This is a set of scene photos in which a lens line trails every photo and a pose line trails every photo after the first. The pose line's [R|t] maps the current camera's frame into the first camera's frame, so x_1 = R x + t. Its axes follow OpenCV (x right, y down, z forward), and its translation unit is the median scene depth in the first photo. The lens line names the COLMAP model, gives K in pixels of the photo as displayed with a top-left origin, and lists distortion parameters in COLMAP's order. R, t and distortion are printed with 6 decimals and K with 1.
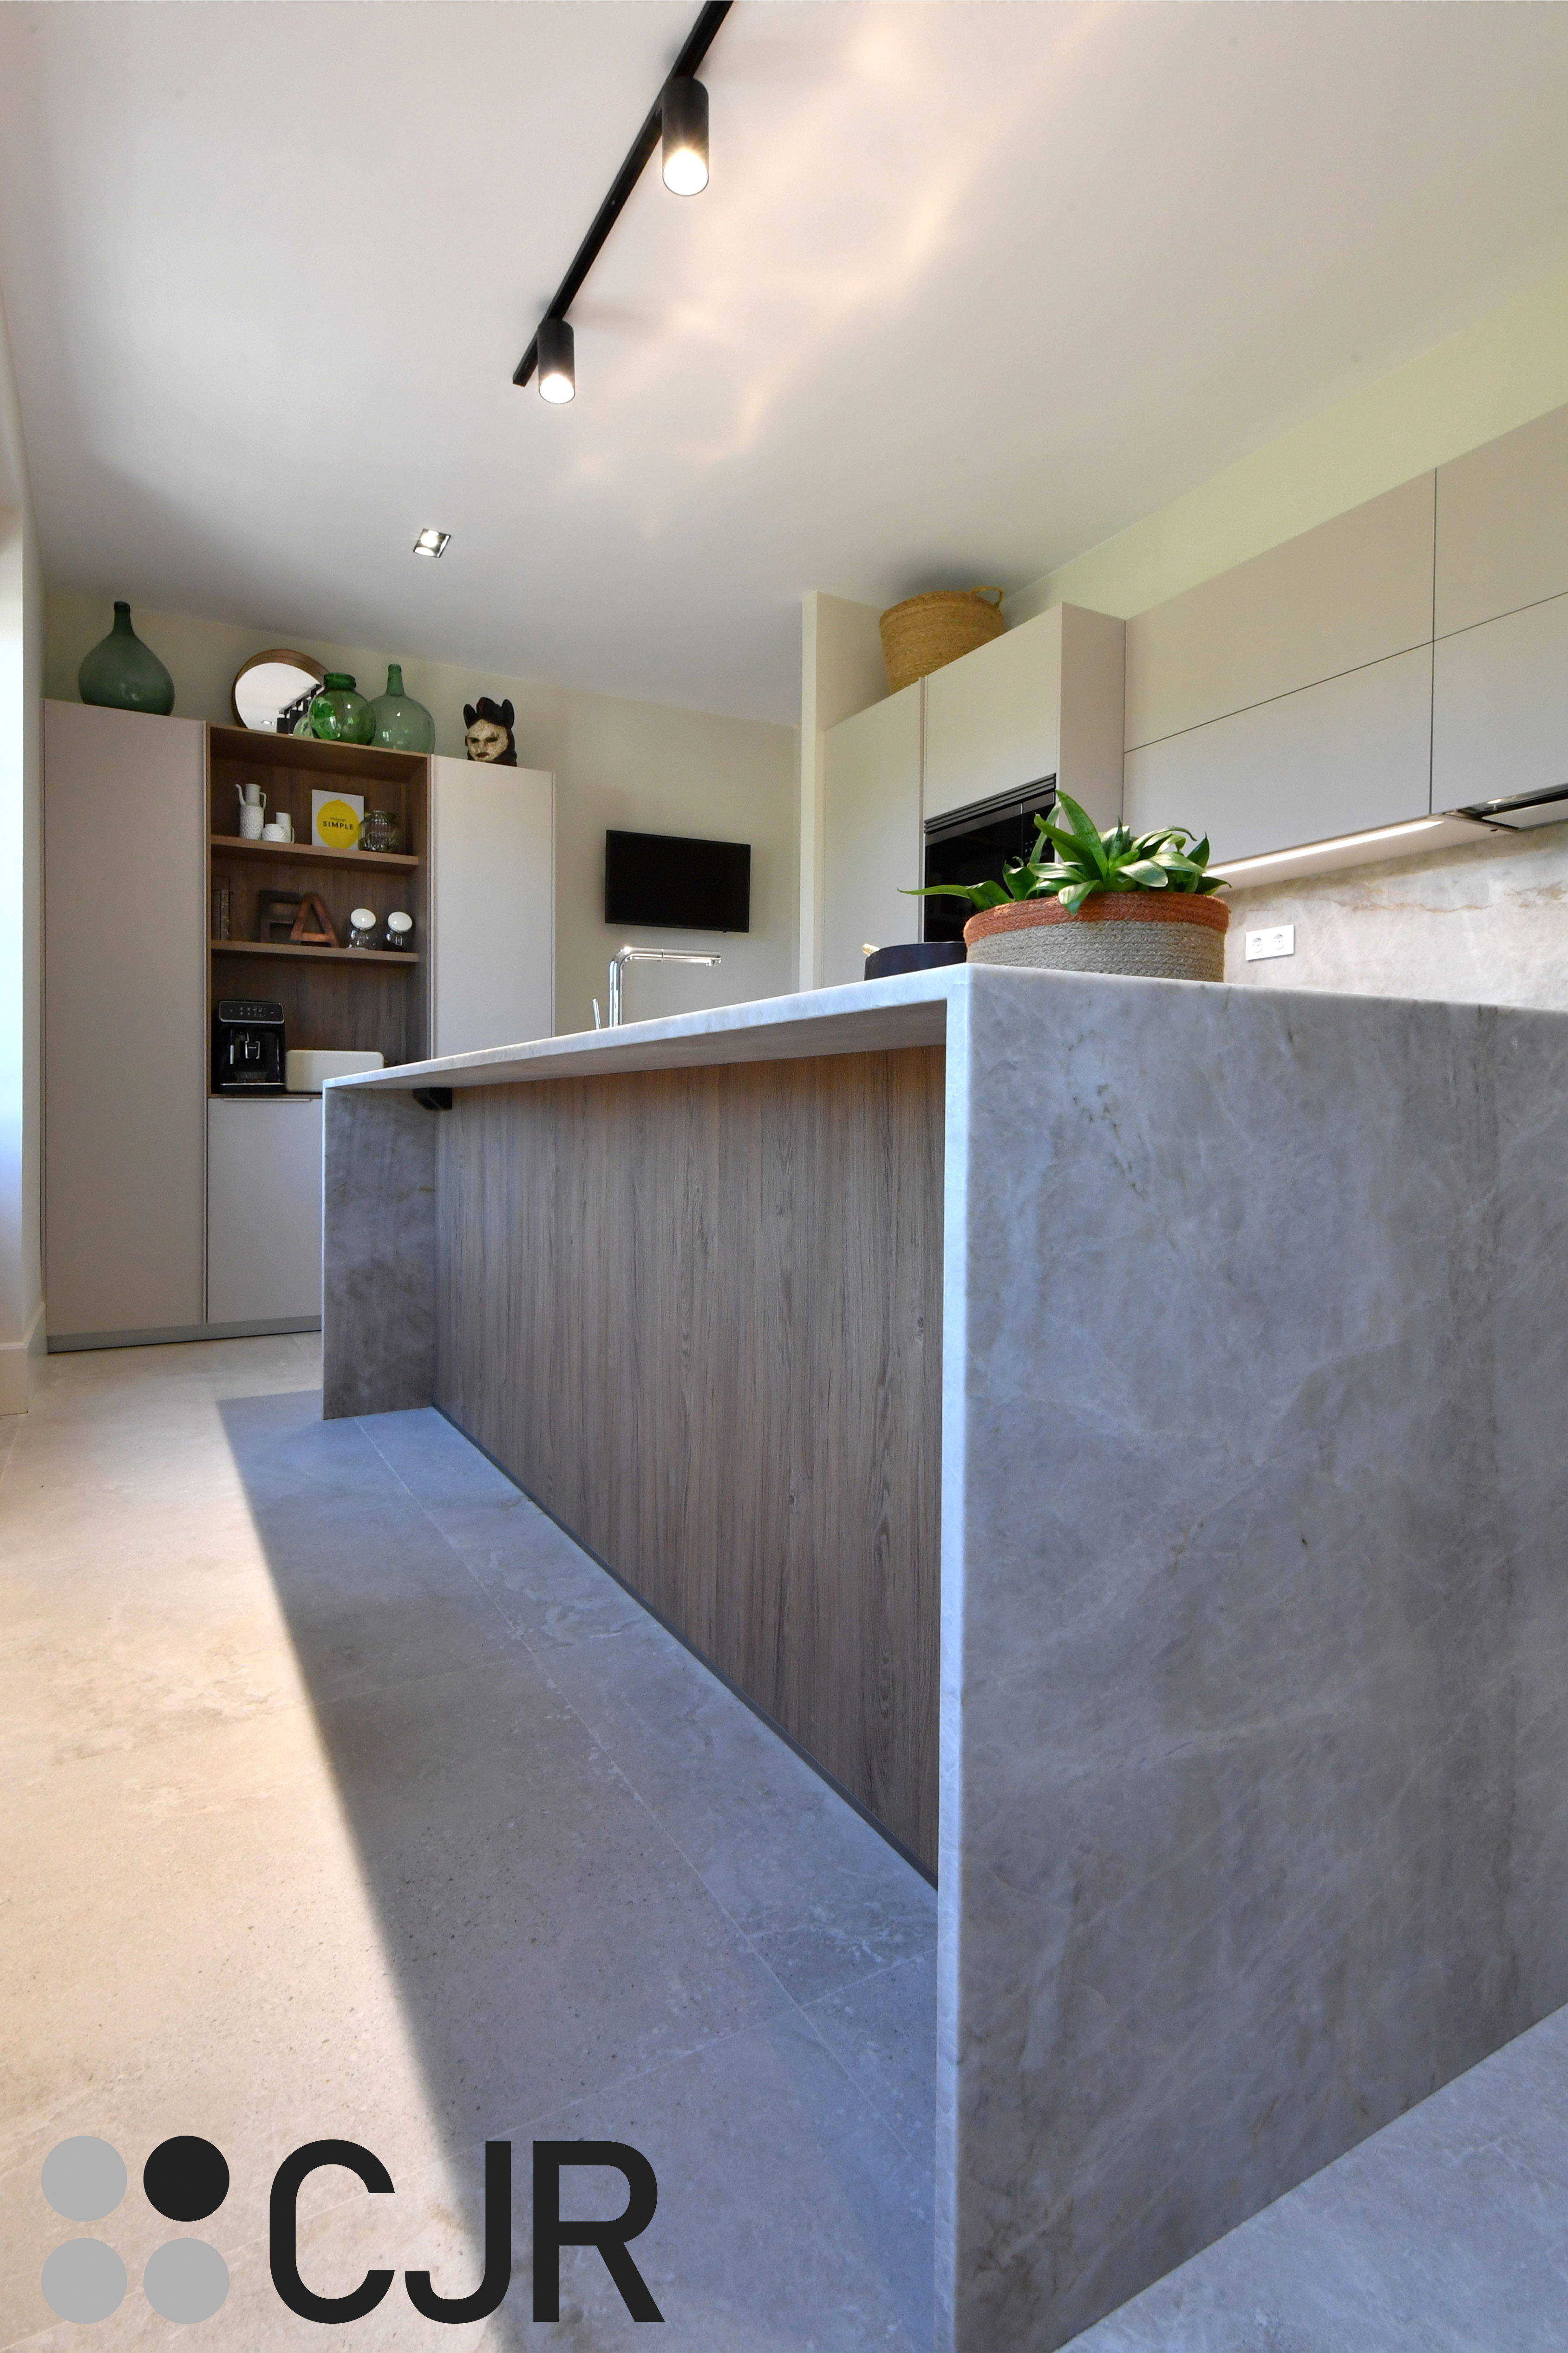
lens RADIAL K [[1140.6, 0, 744.4], [0, 1140.6, 1140.7], [0, 0, 1]] dist [0.019480, -0.007460]
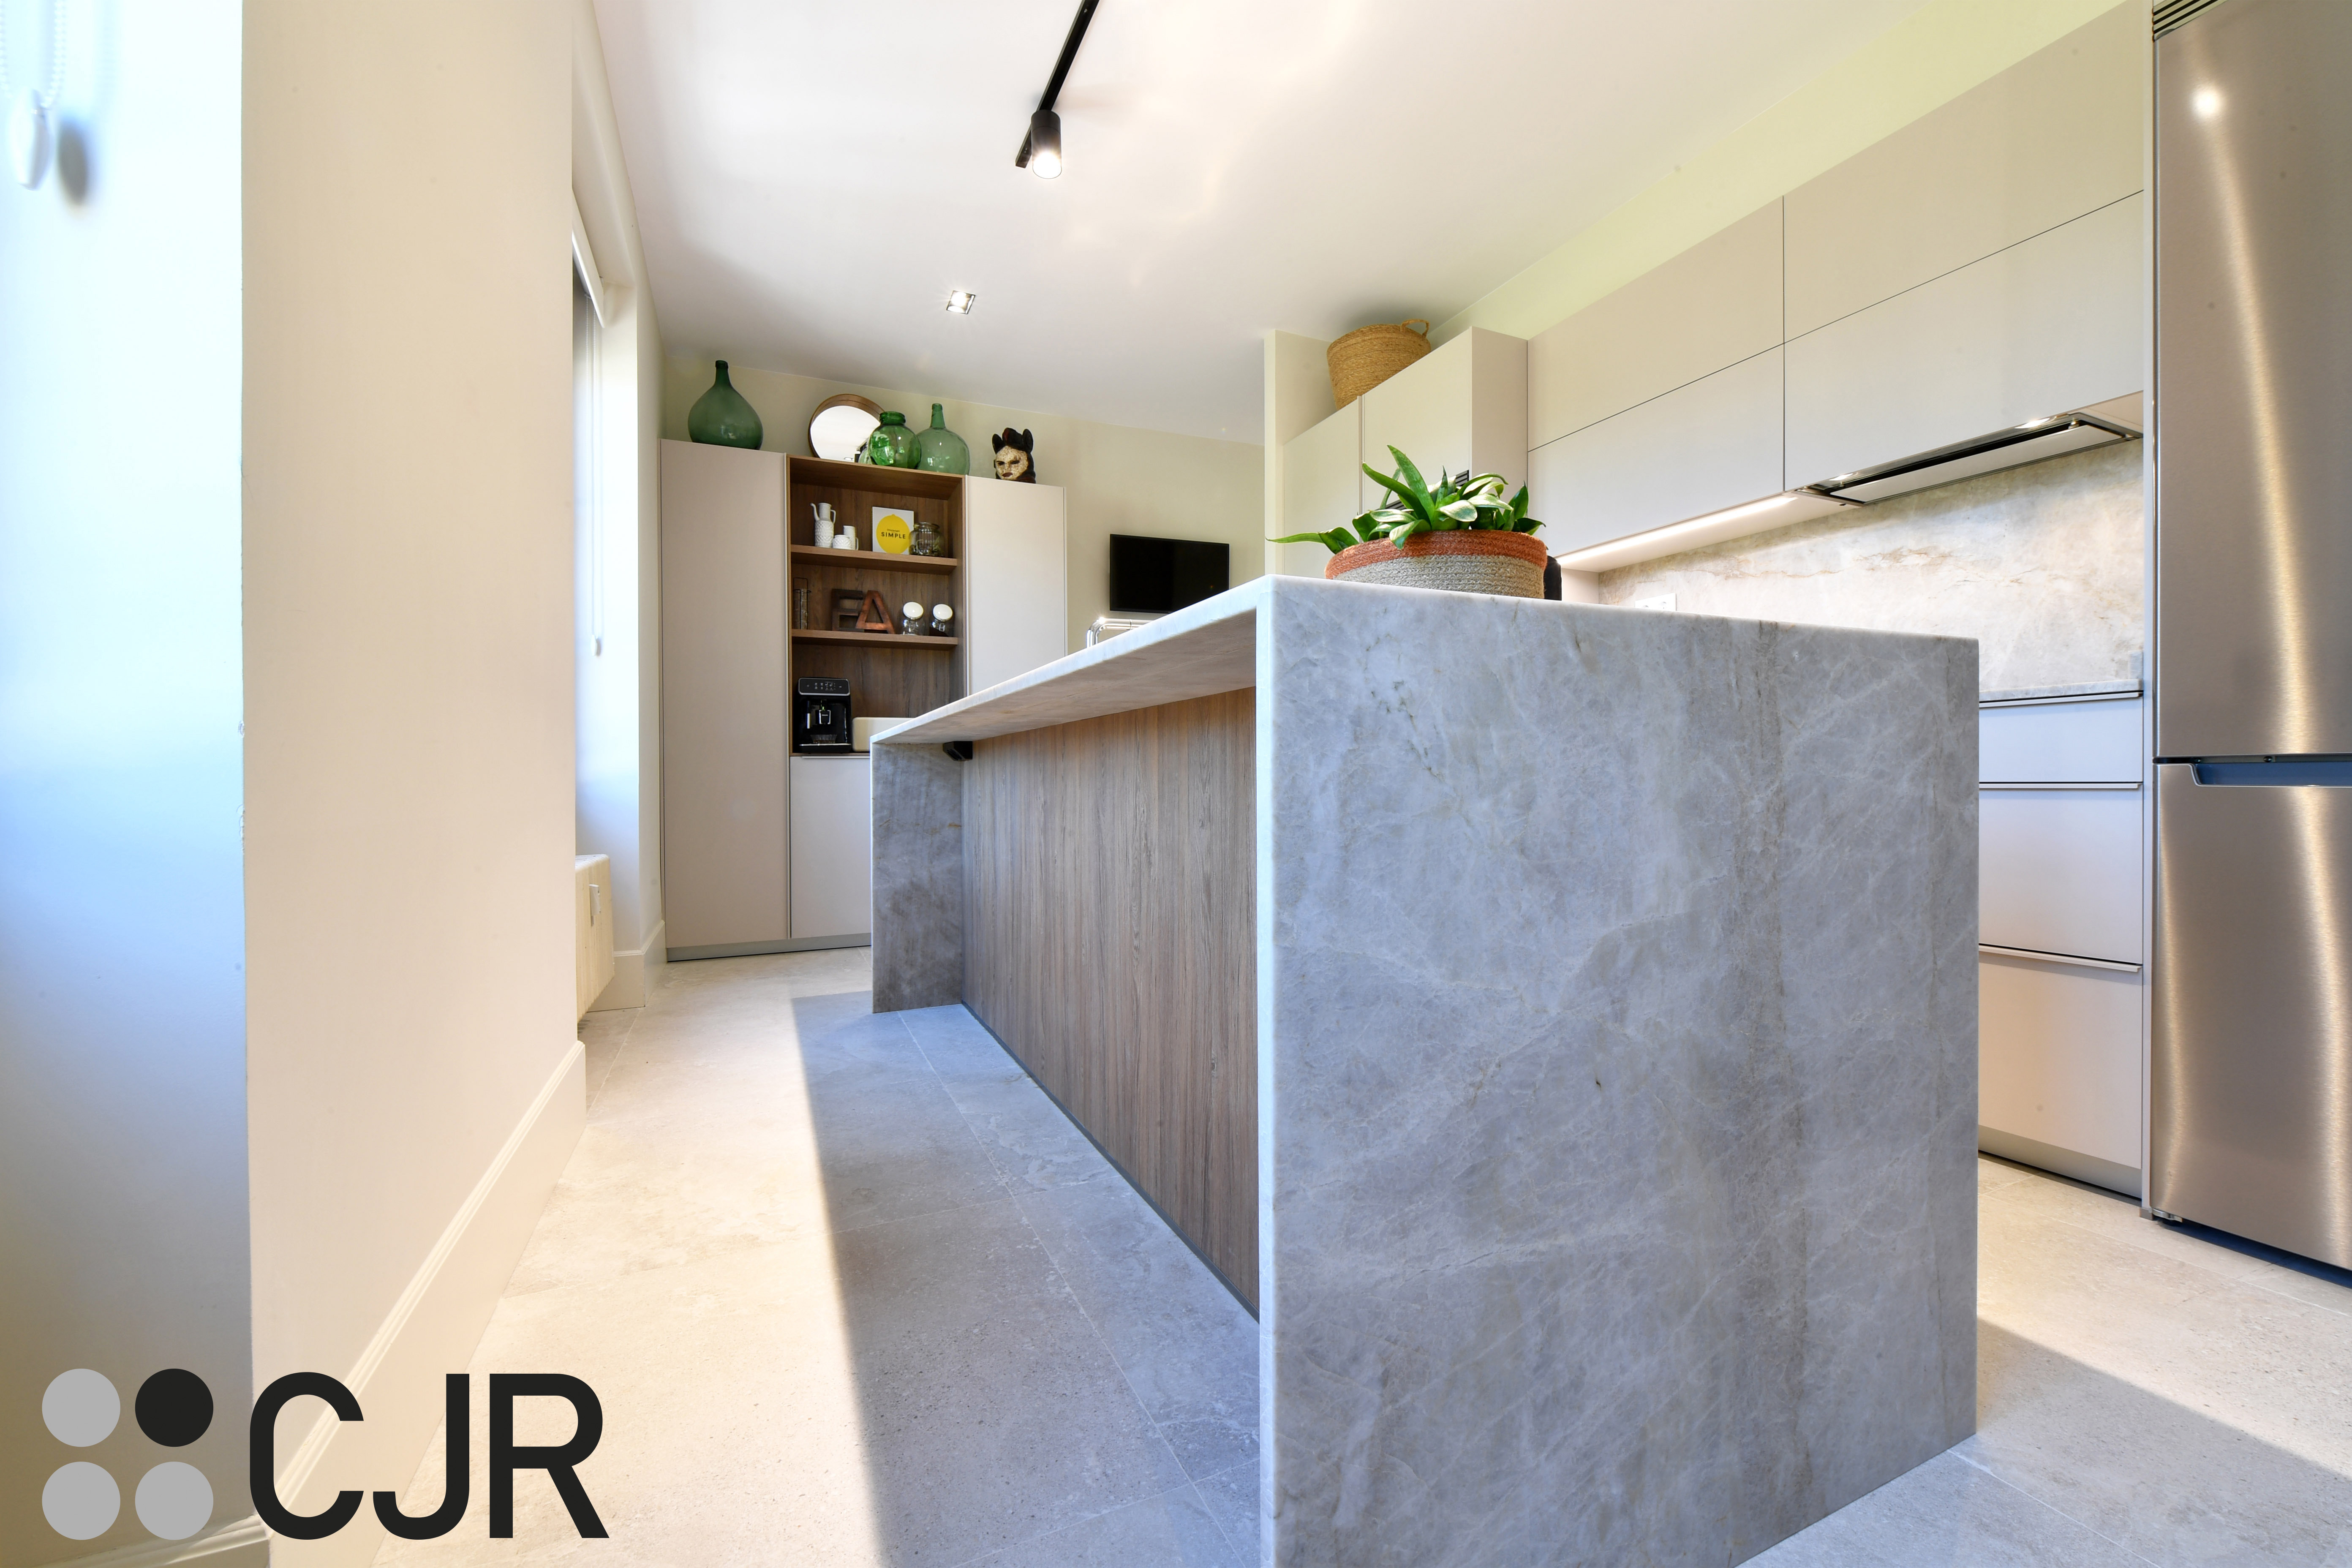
lens RADIAL K [[940.9, 0, 1197.2], [0, 940.9, 789.9], [0, 0, 1]] dist [0.005264, -0.002781]
pose [[0.998305, -0.010758, -0.057196, 0.058361], [0.010280, 0.999910, -0.008632, 0.024109], [0.057284, 0.008029, 0.998326, 0.012186]]
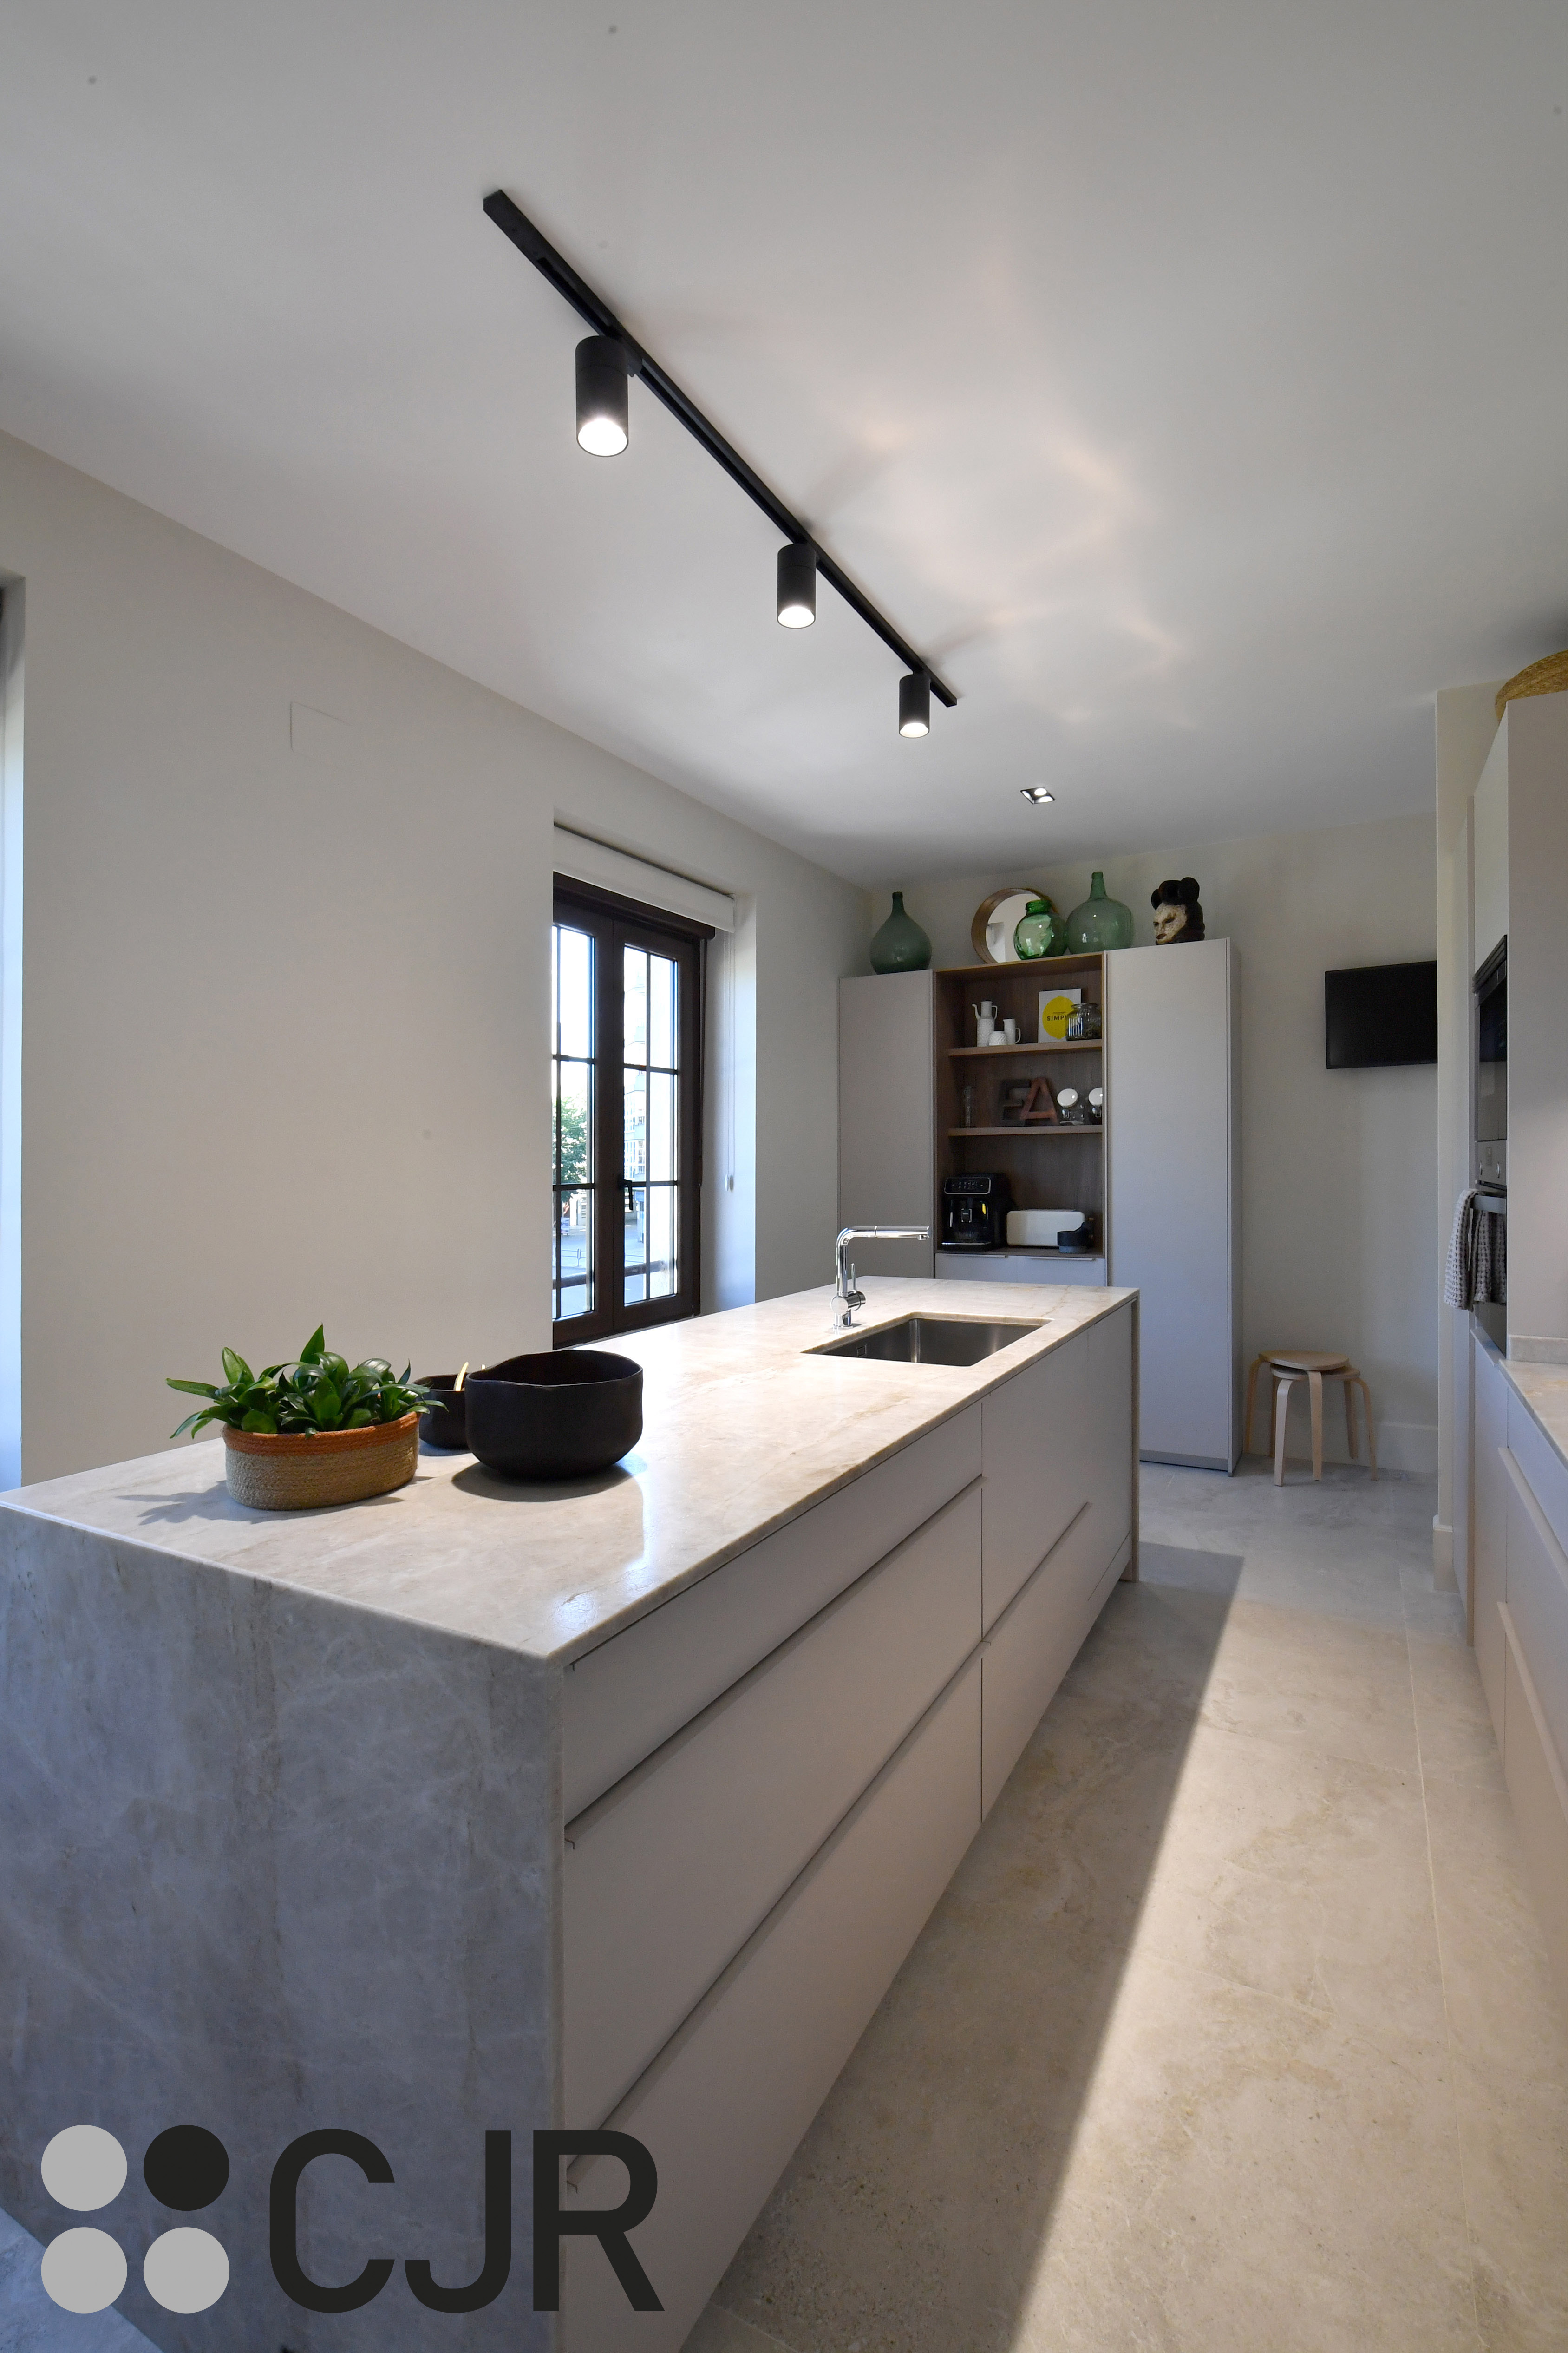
lens RADIAL K [[1050.0, 0, 807.7], [0, 1050.0, 1187.0], [0, 0, 1]] dist [-0.007608, -0.002847]
pose [[0.557796, 0.017627, -0.829791, 0.836154], [-0.009610, 0.999845, 0.014779, -0.245181], [0.829923, -0.000269, 0.557879, 0.394816]]
